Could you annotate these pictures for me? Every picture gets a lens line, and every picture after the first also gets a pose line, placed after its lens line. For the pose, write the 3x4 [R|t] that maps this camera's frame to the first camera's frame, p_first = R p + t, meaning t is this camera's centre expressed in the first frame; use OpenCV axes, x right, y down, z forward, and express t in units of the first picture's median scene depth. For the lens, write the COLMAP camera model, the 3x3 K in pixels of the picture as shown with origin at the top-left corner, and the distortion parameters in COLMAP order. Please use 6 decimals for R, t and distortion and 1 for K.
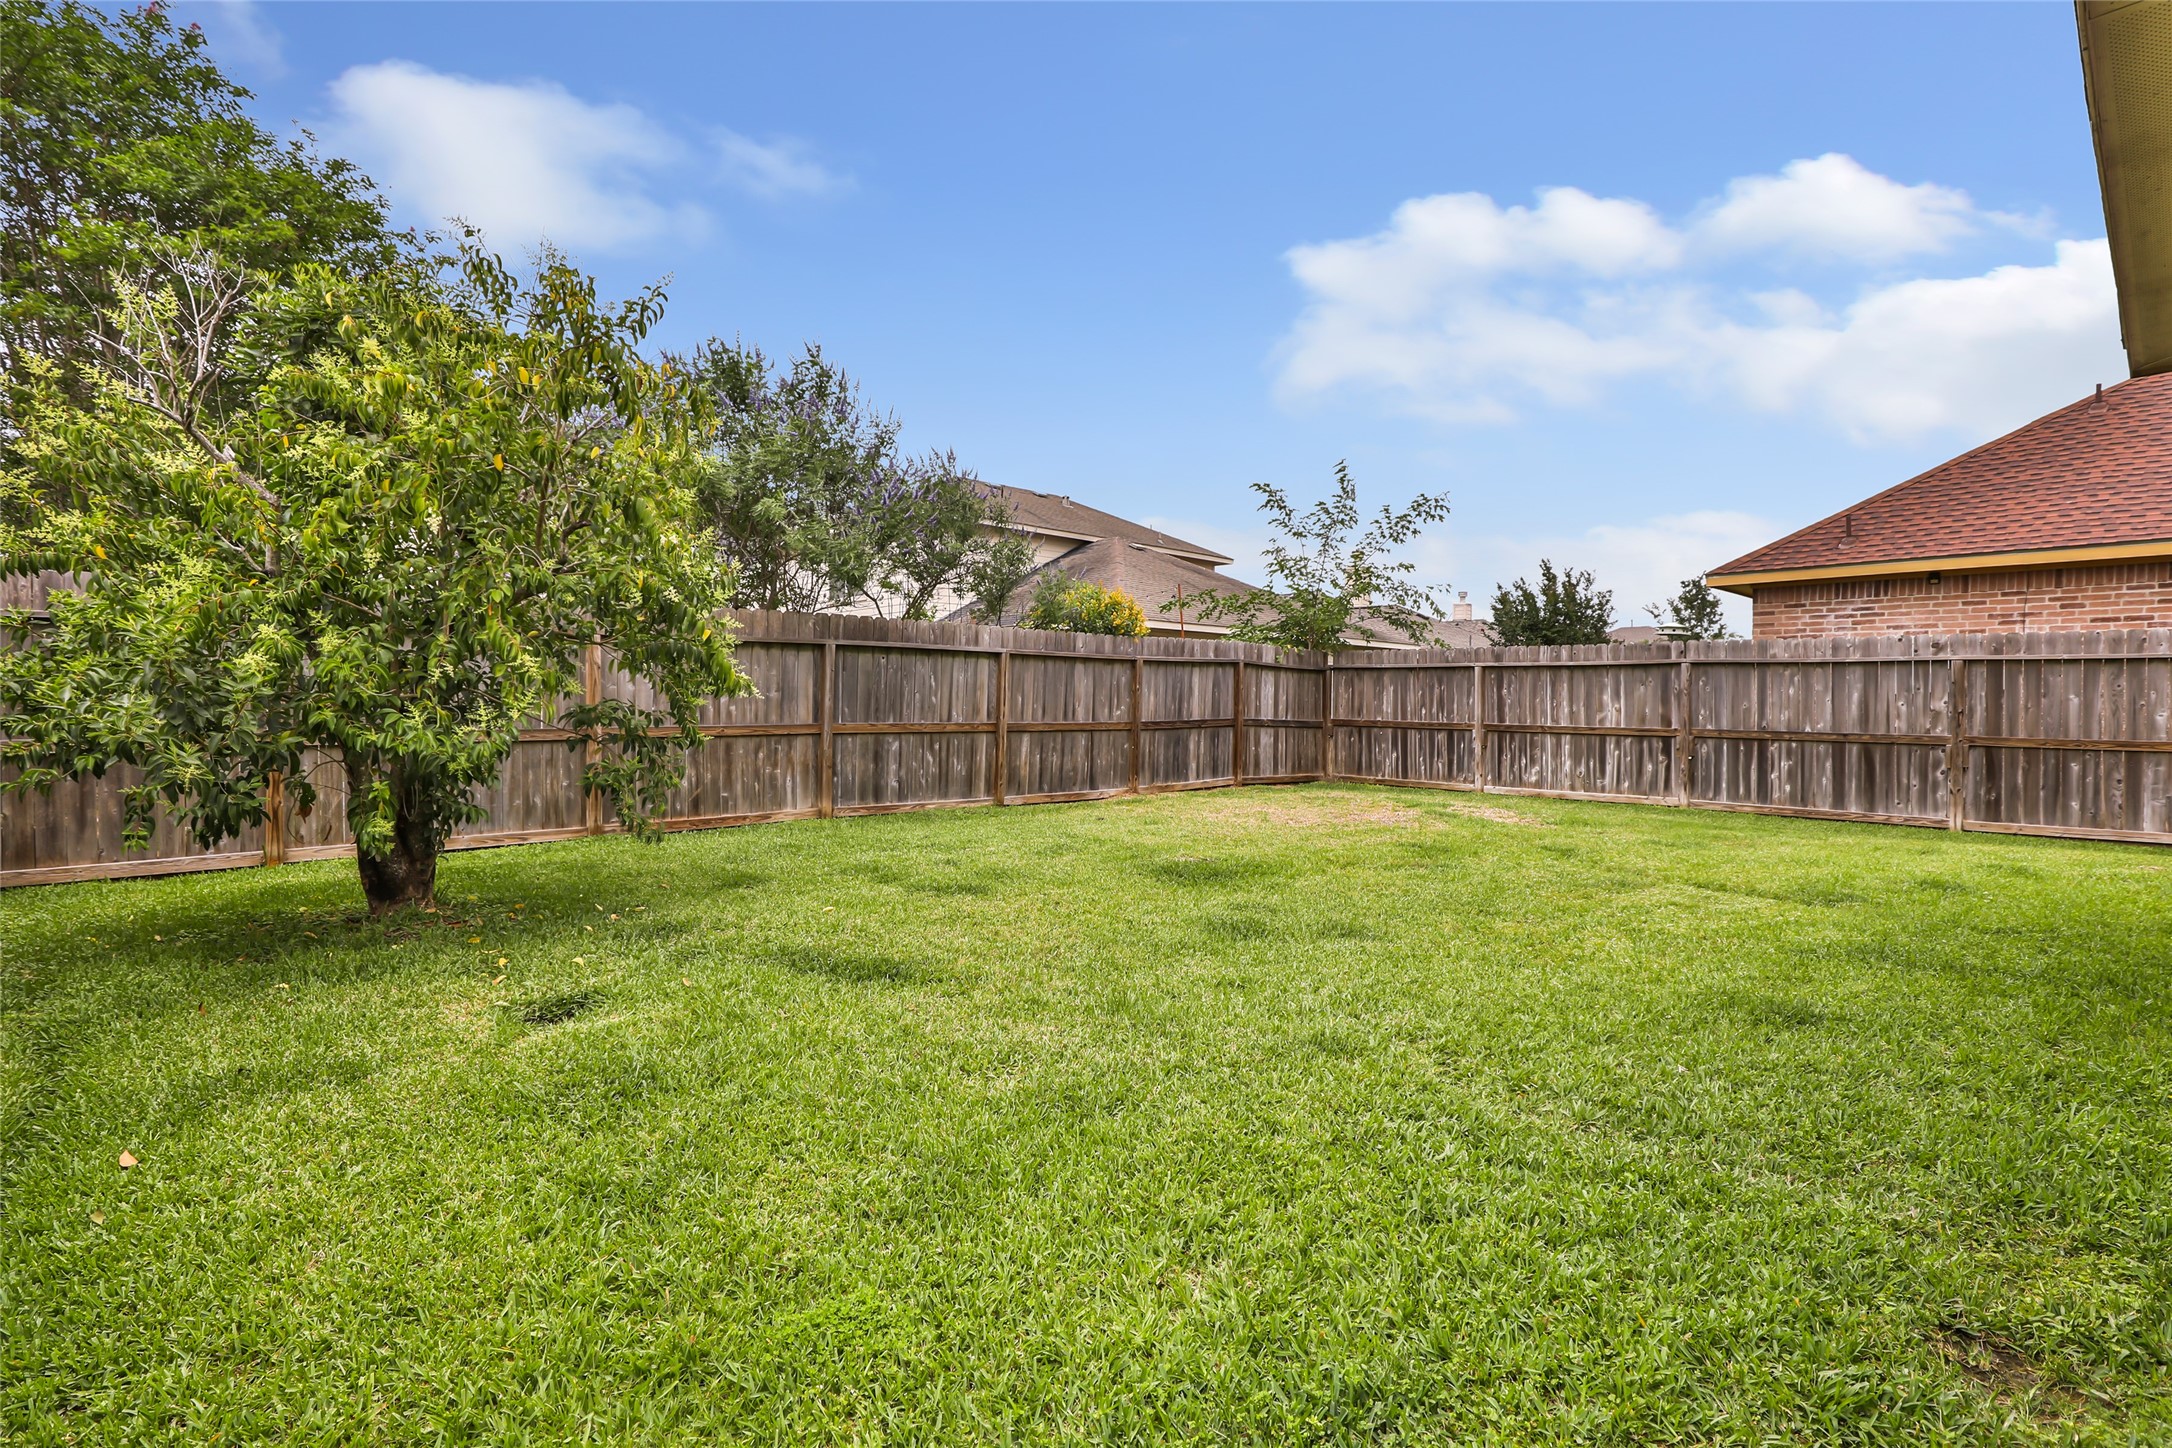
lens RADIAL K [[1003.3, 0, 1089.5], [0, 1003.3, 720.1], [0, 0, 1]] dist [-0.002633, -0.000195]
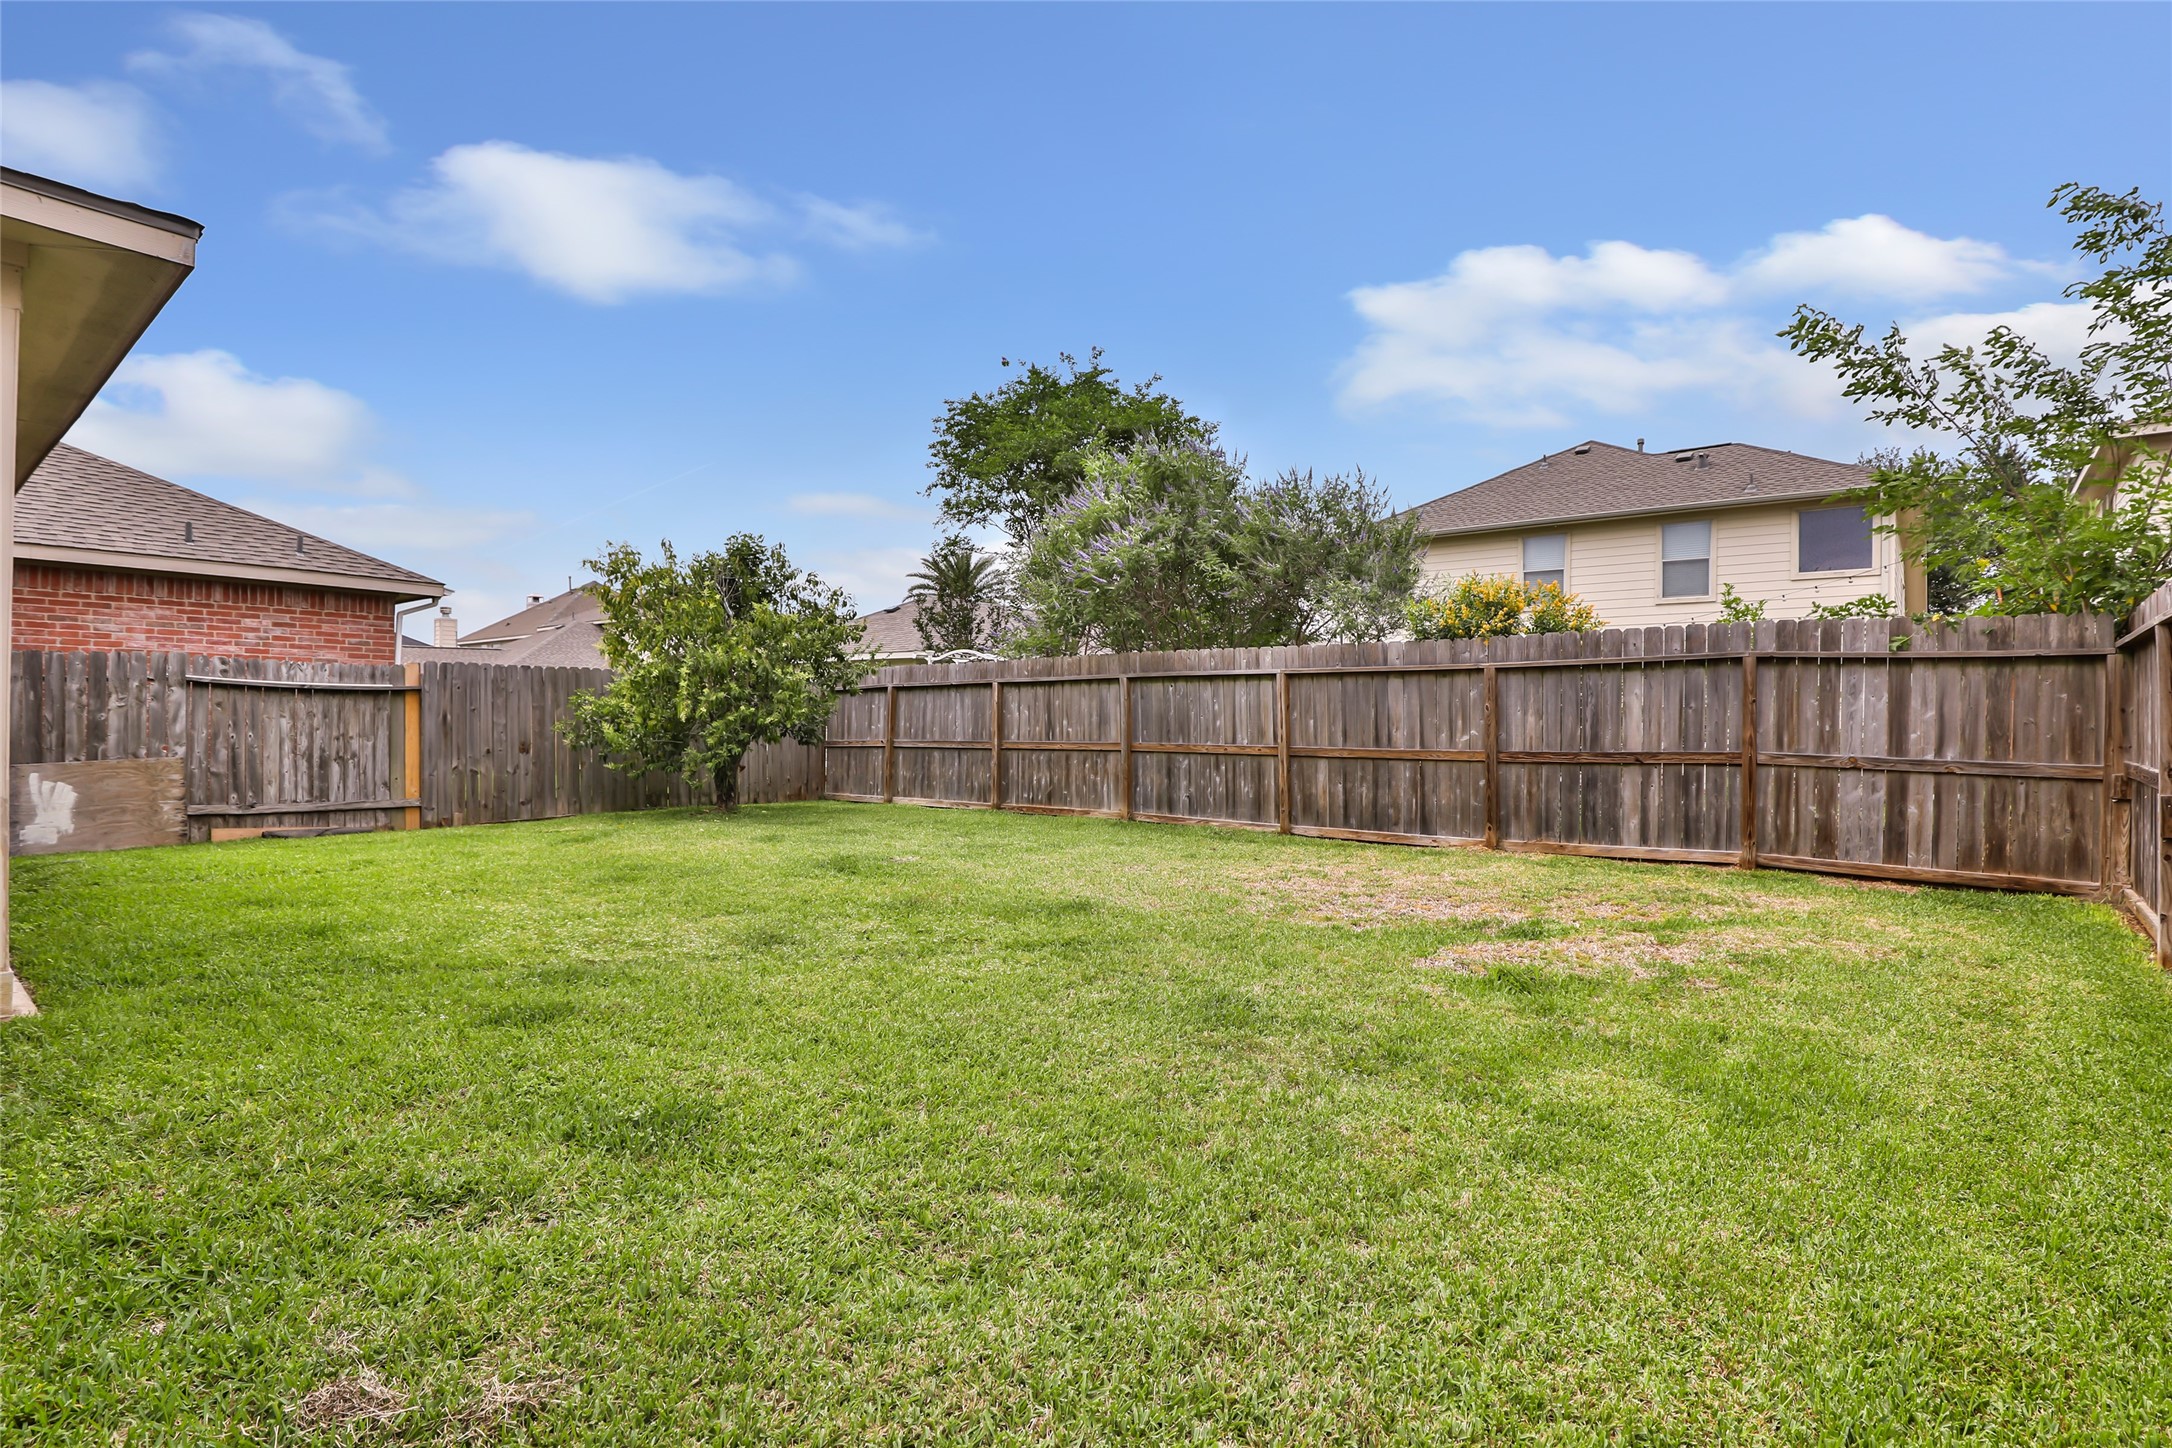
lens RADIAL K [[1003.3, 0, 1090.1], [0, 1003.3, 721.9], [0, 0, 1]] dist [-0.002633, -0.000195]
pose [[0.188695, 0.007516, -0.982007, 0.817873], [-0.008958, 0.999942, 0.005932, -0.025214], [0.981995, 0.007678, 0.188752, 0.645416]]
